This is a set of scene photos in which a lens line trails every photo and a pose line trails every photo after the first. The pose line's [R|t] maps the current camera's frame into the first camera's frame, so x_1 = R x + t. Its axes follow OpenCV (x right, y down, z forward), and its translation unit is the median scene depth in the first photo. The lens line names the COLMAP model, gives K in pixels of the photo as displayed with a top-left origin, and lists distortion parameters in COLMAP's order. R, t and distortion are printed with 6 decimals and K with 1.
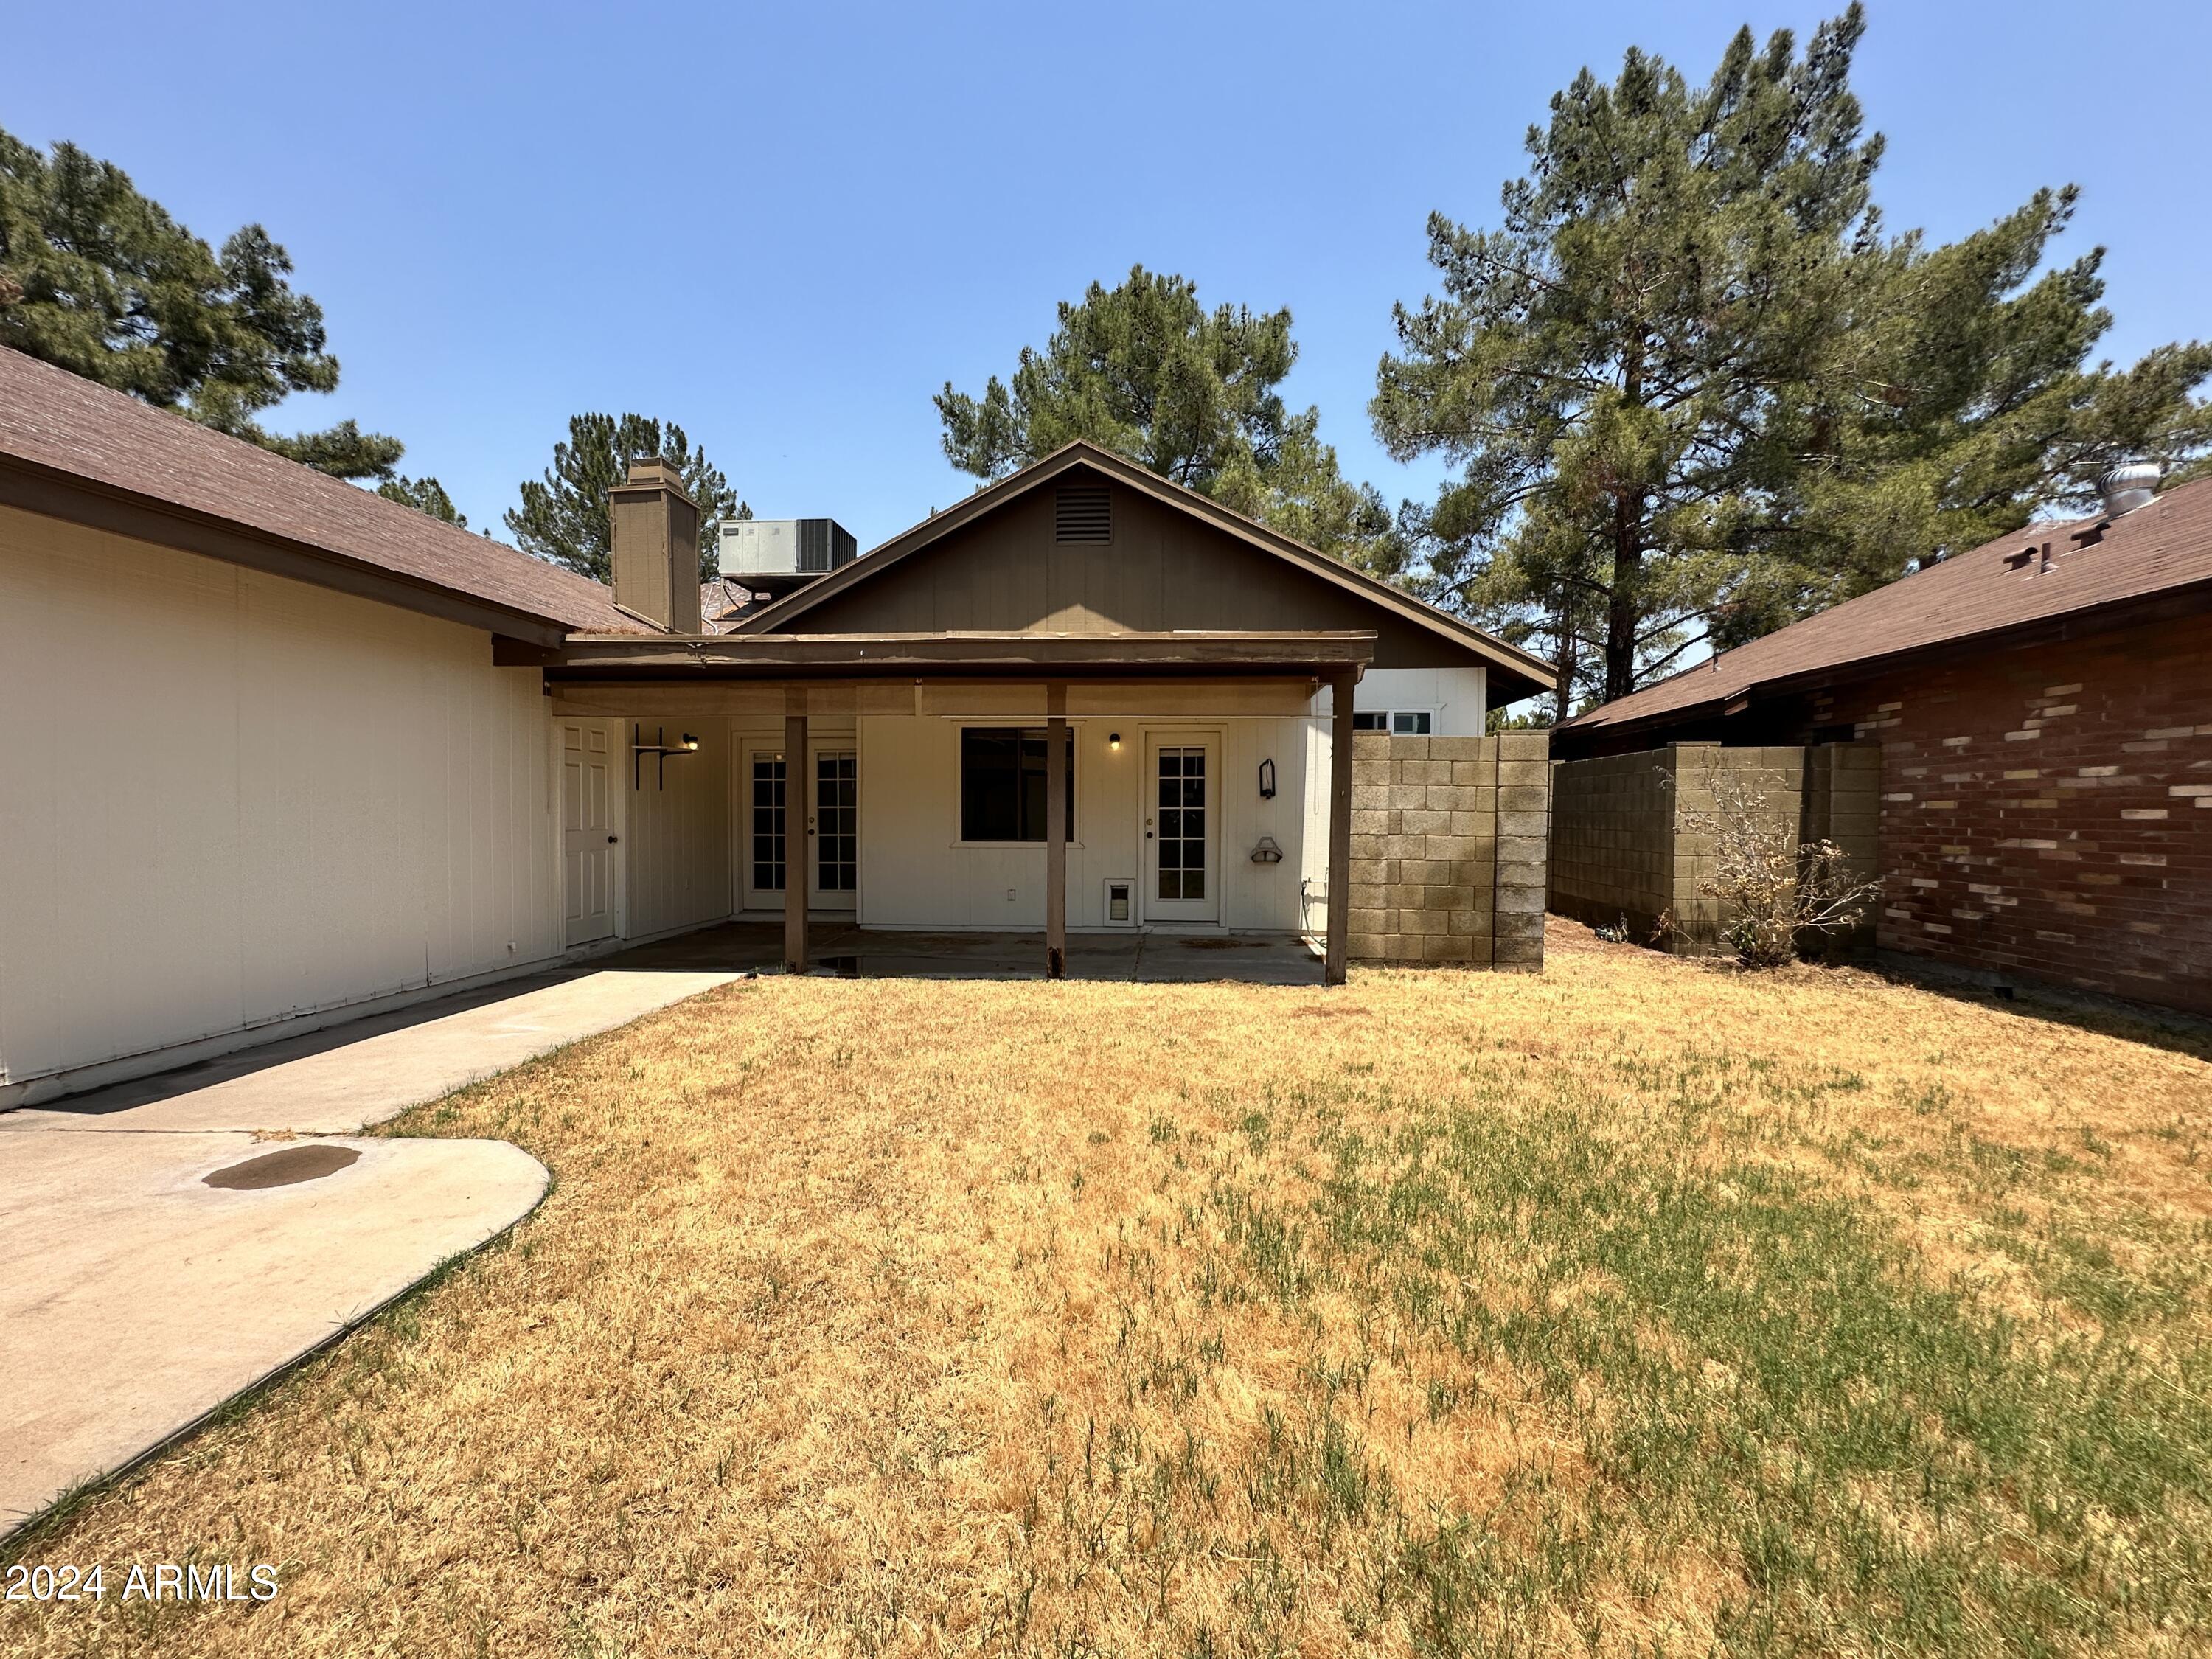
lens RADIAL K [[894.7, 0, 1106.0], [0, 894.7, 829.5], [0, 0, 1]] dist [-0.001515, -0.000067]
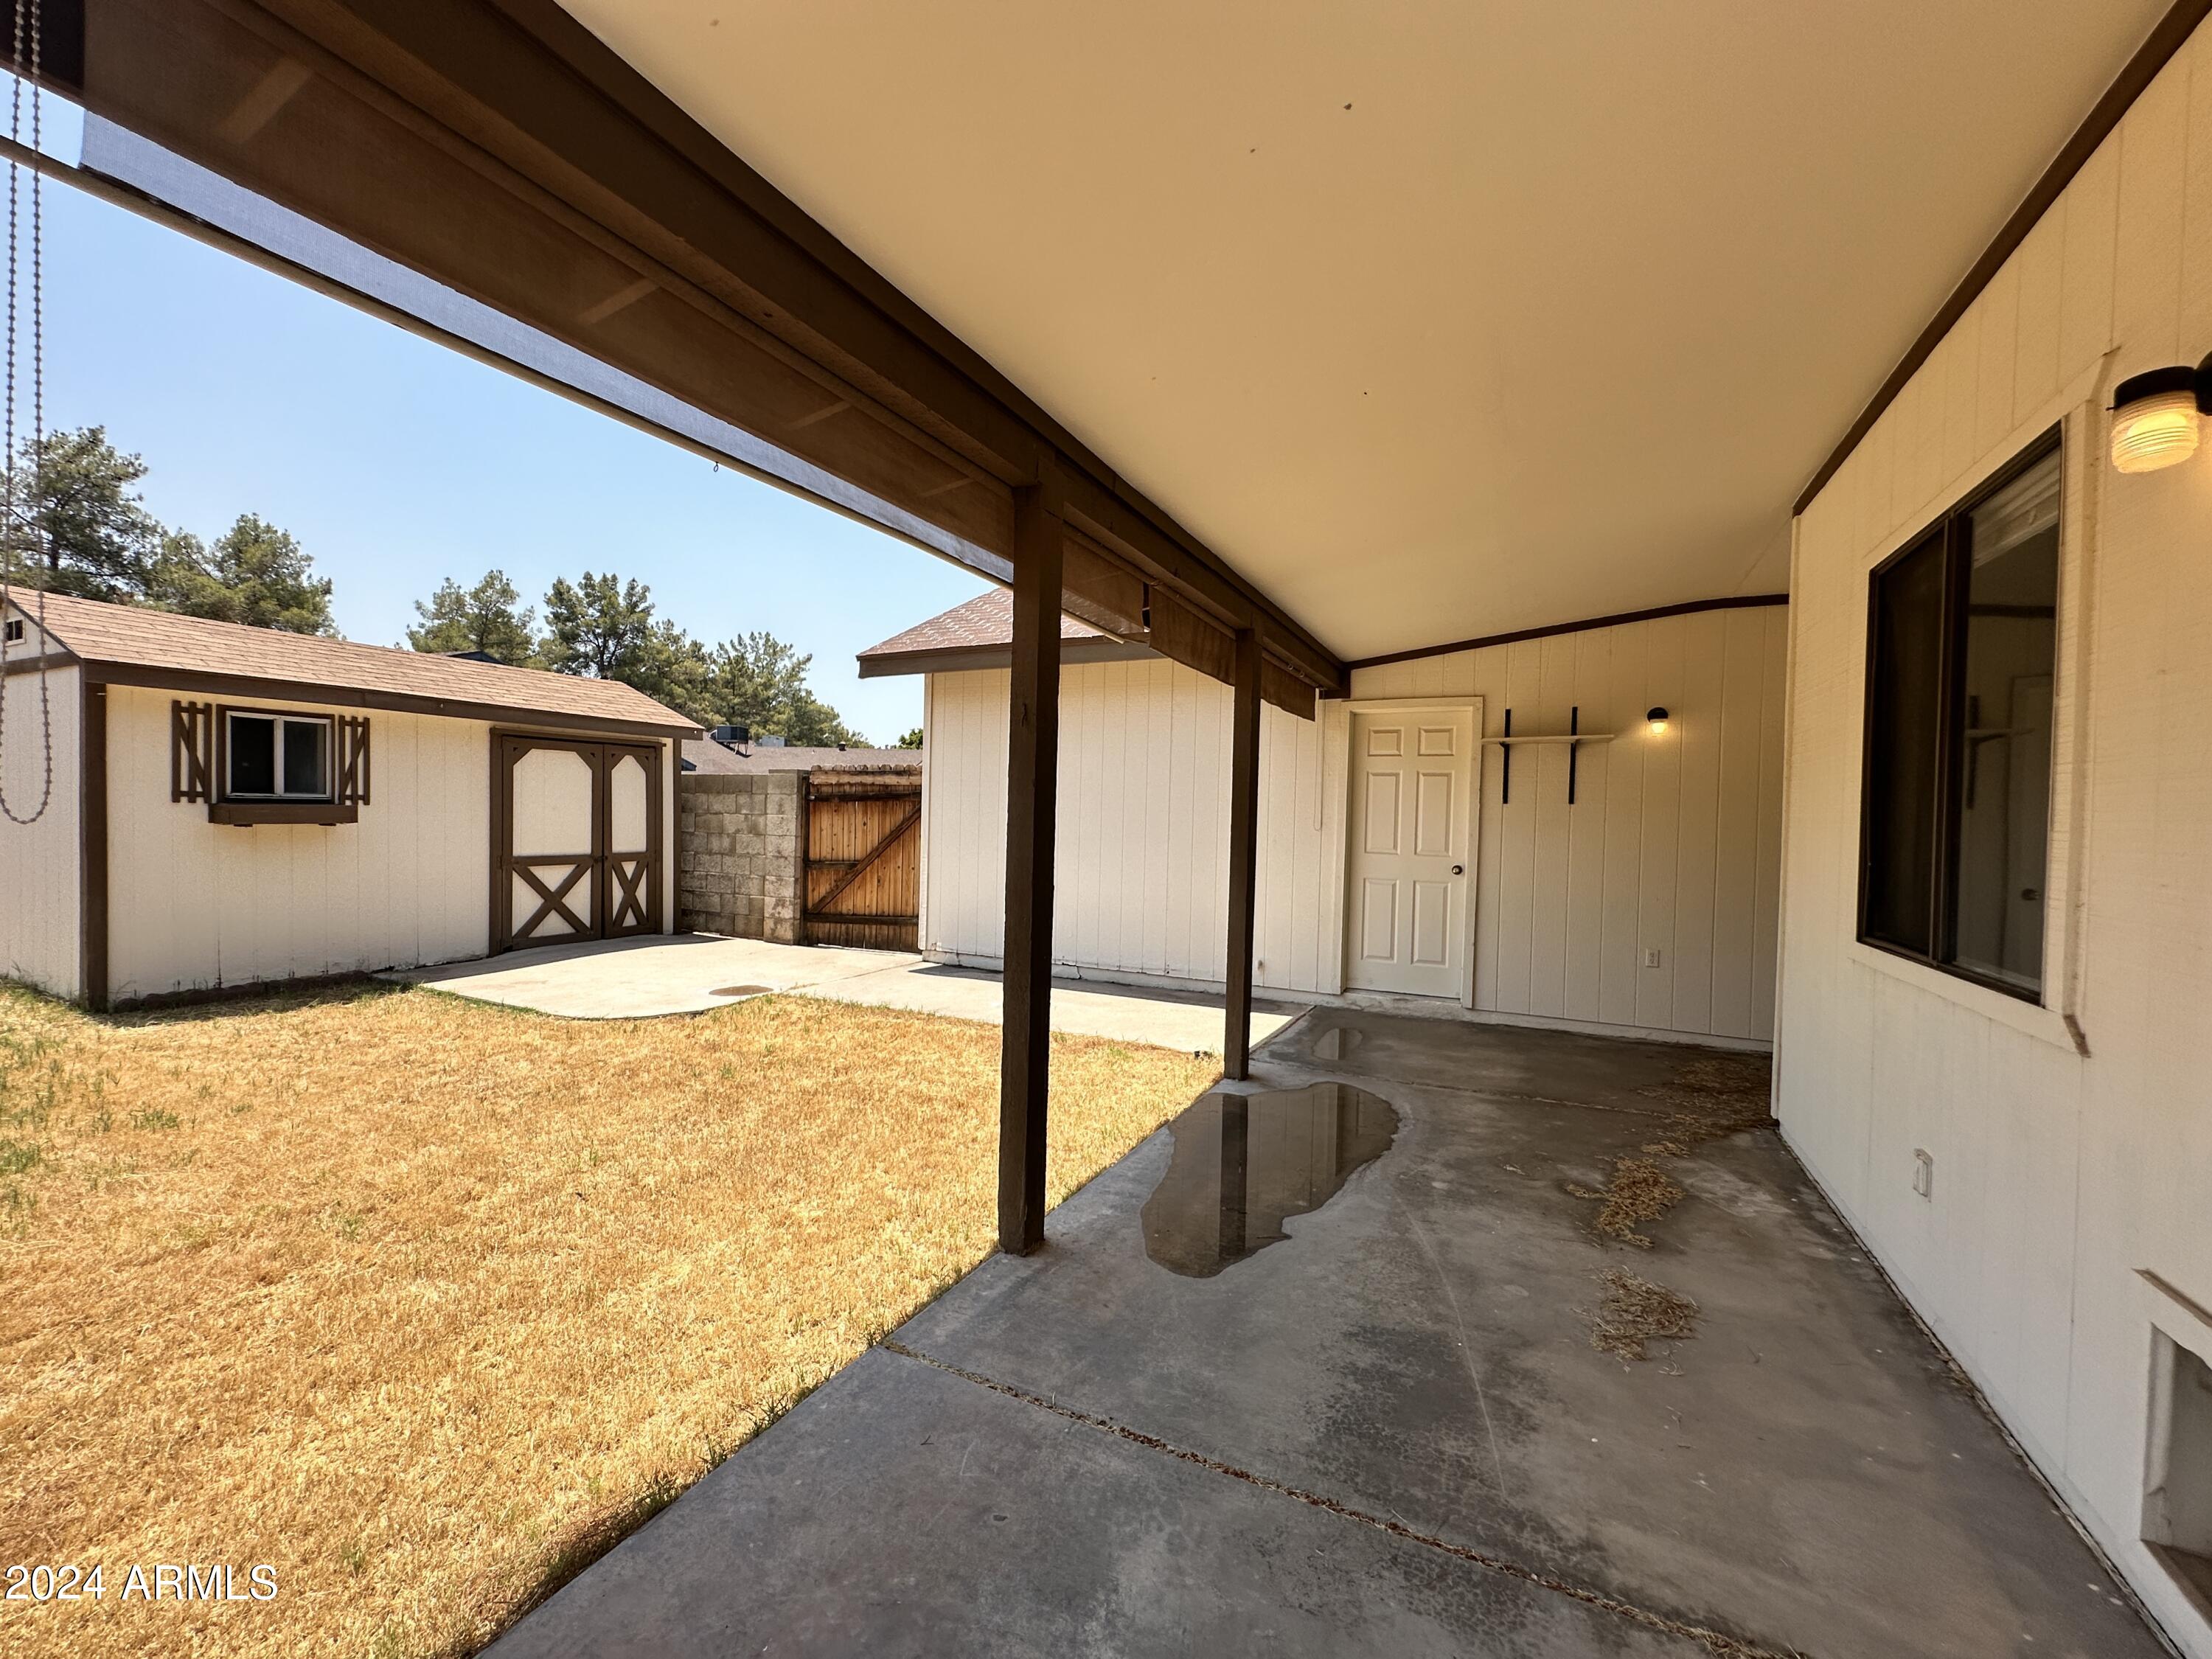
lens RADIAL K [[894.7, 0, 1106.0], [0, 894.7, 829.5], [0, 0, 1]] dist [-0.001515, -0.000067]
pose [[-0.377124, -0.001300, -0.926162, 0.341544], [-0.044259, 0.998882, 0.016620, -0.029056], [0.925105, 0.047259, -0.376760, 1.331006]]
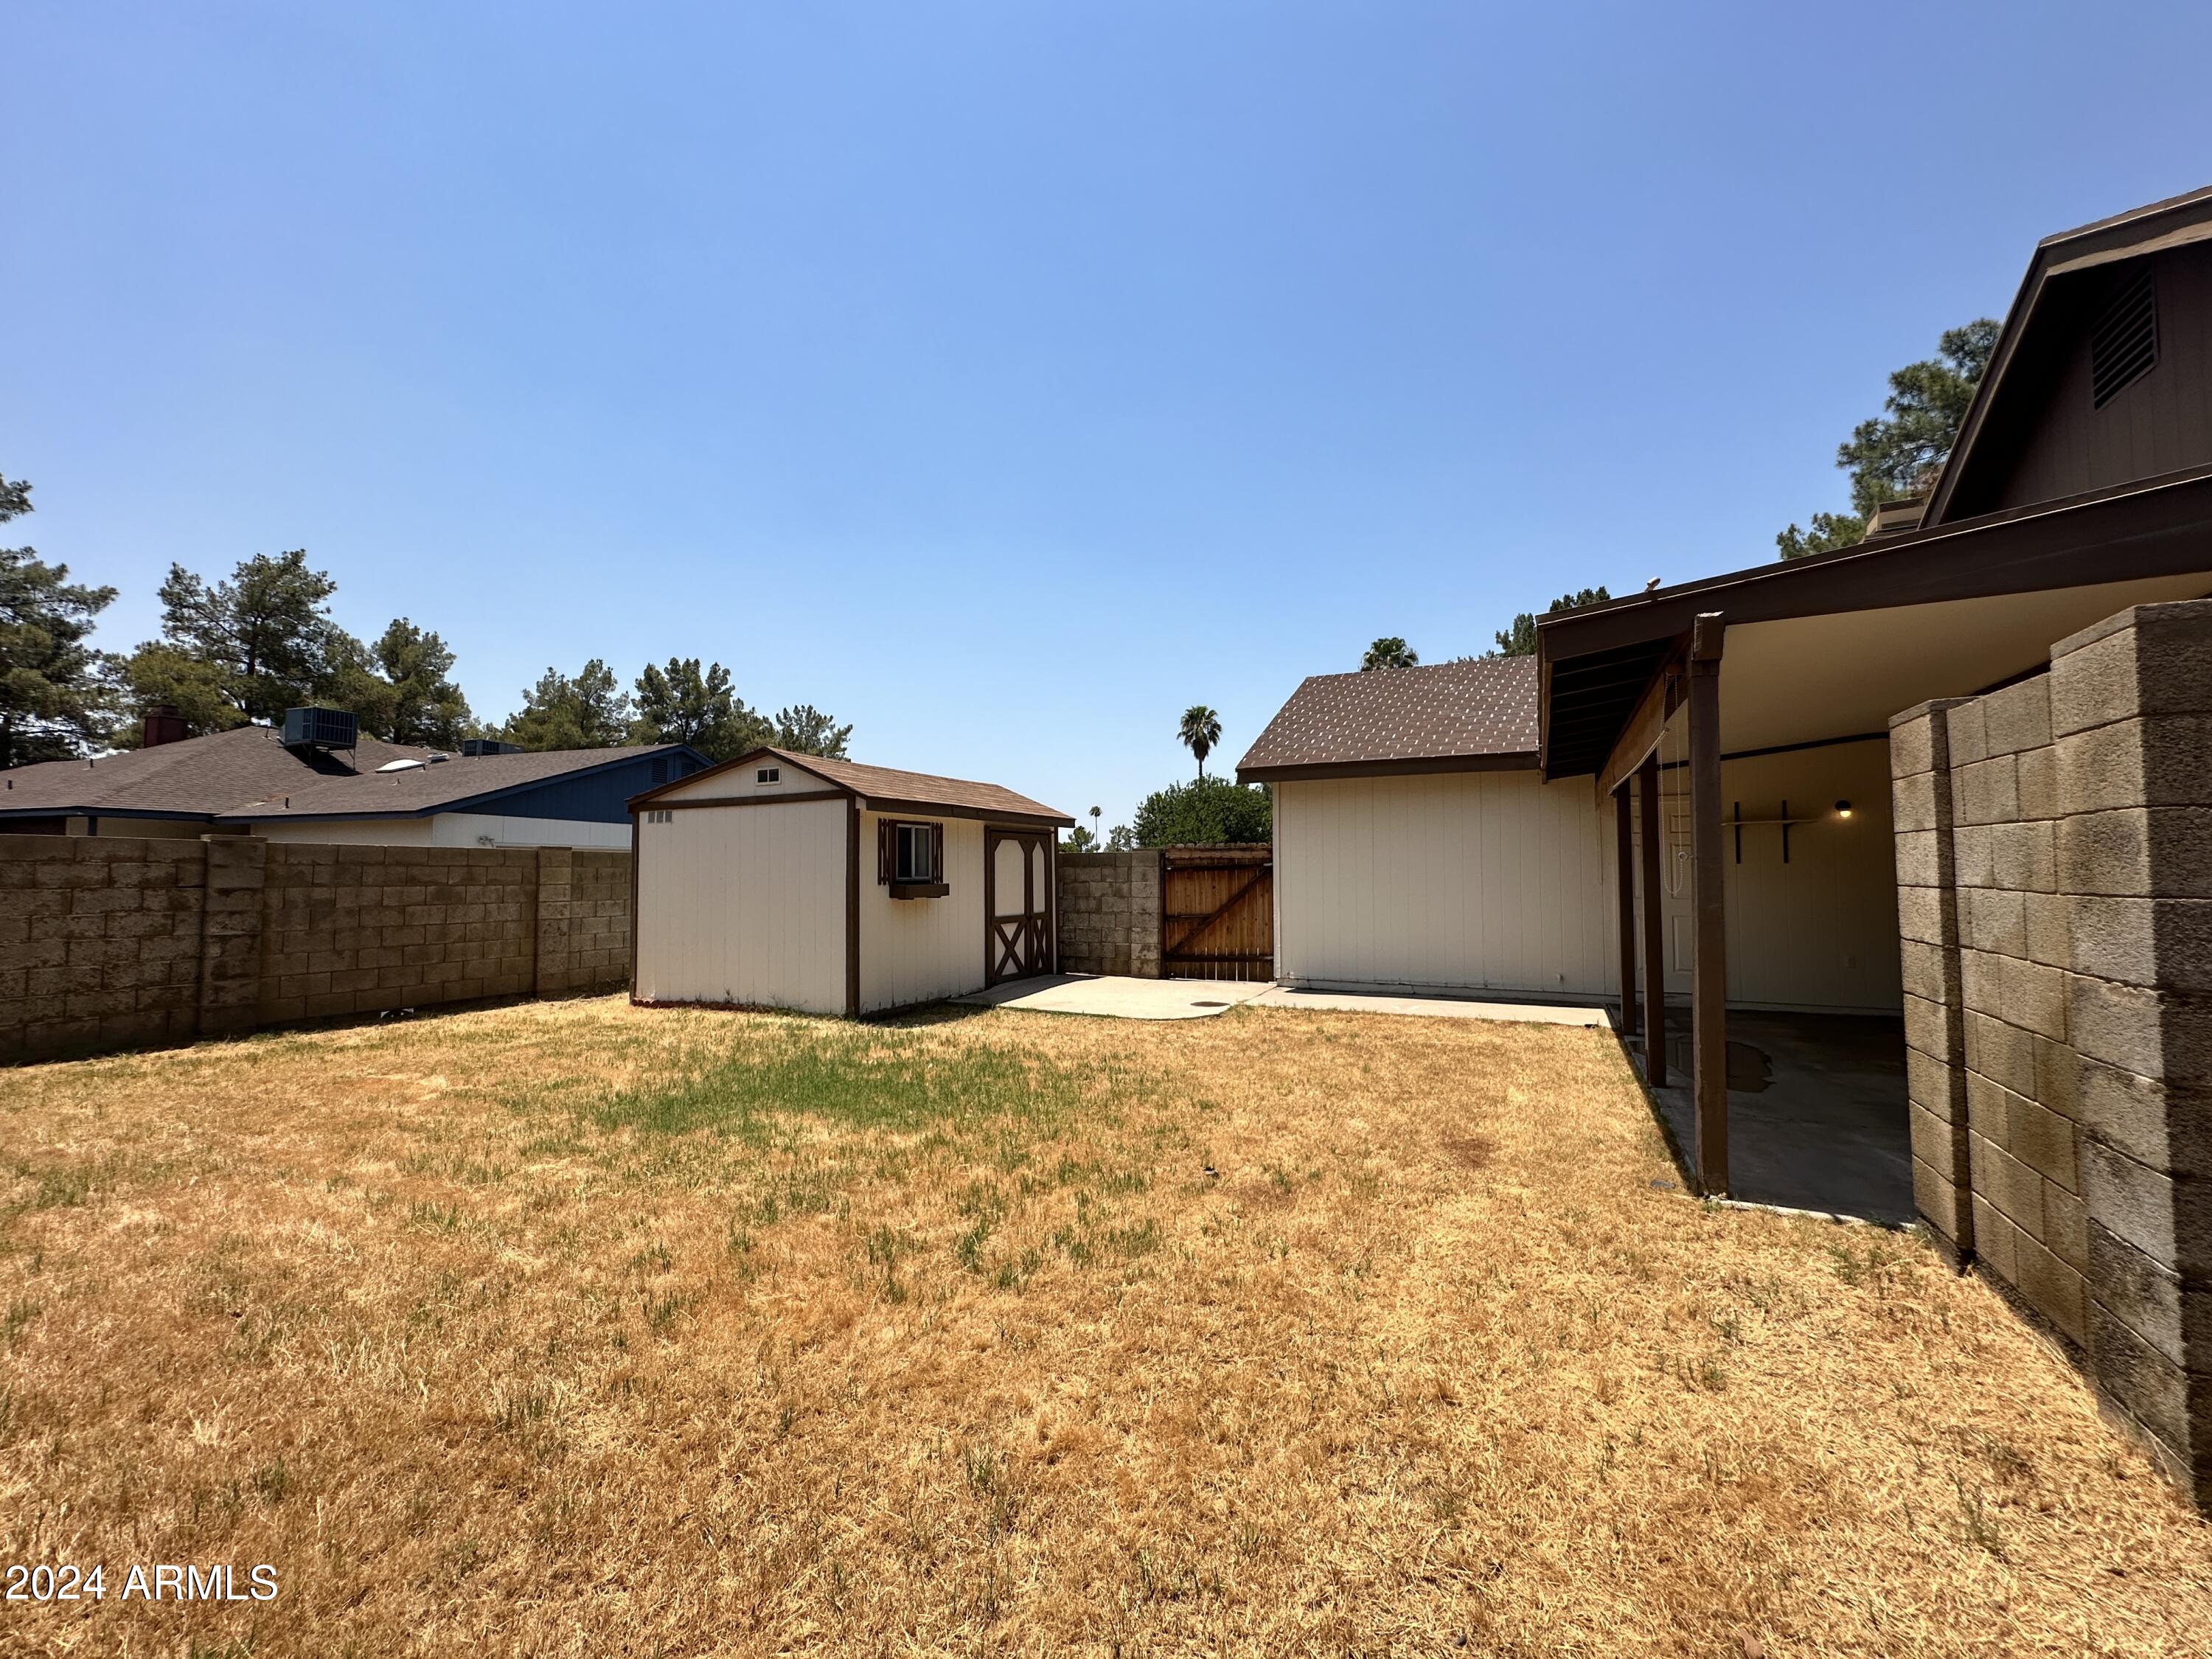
lens RADIAL K [[894.7, 0, 1106.0], [0, 894.7, 829.5], [0, 0, 1]] dist [-0.001515, -0.000067]
pose [[-0.379775, -0.051544, -0.923642, 1.039286], [-0.020240, 0.998670, -0.047409, -0.025624], [0.924857, 0.000689, -0.380314, 0.961028]]
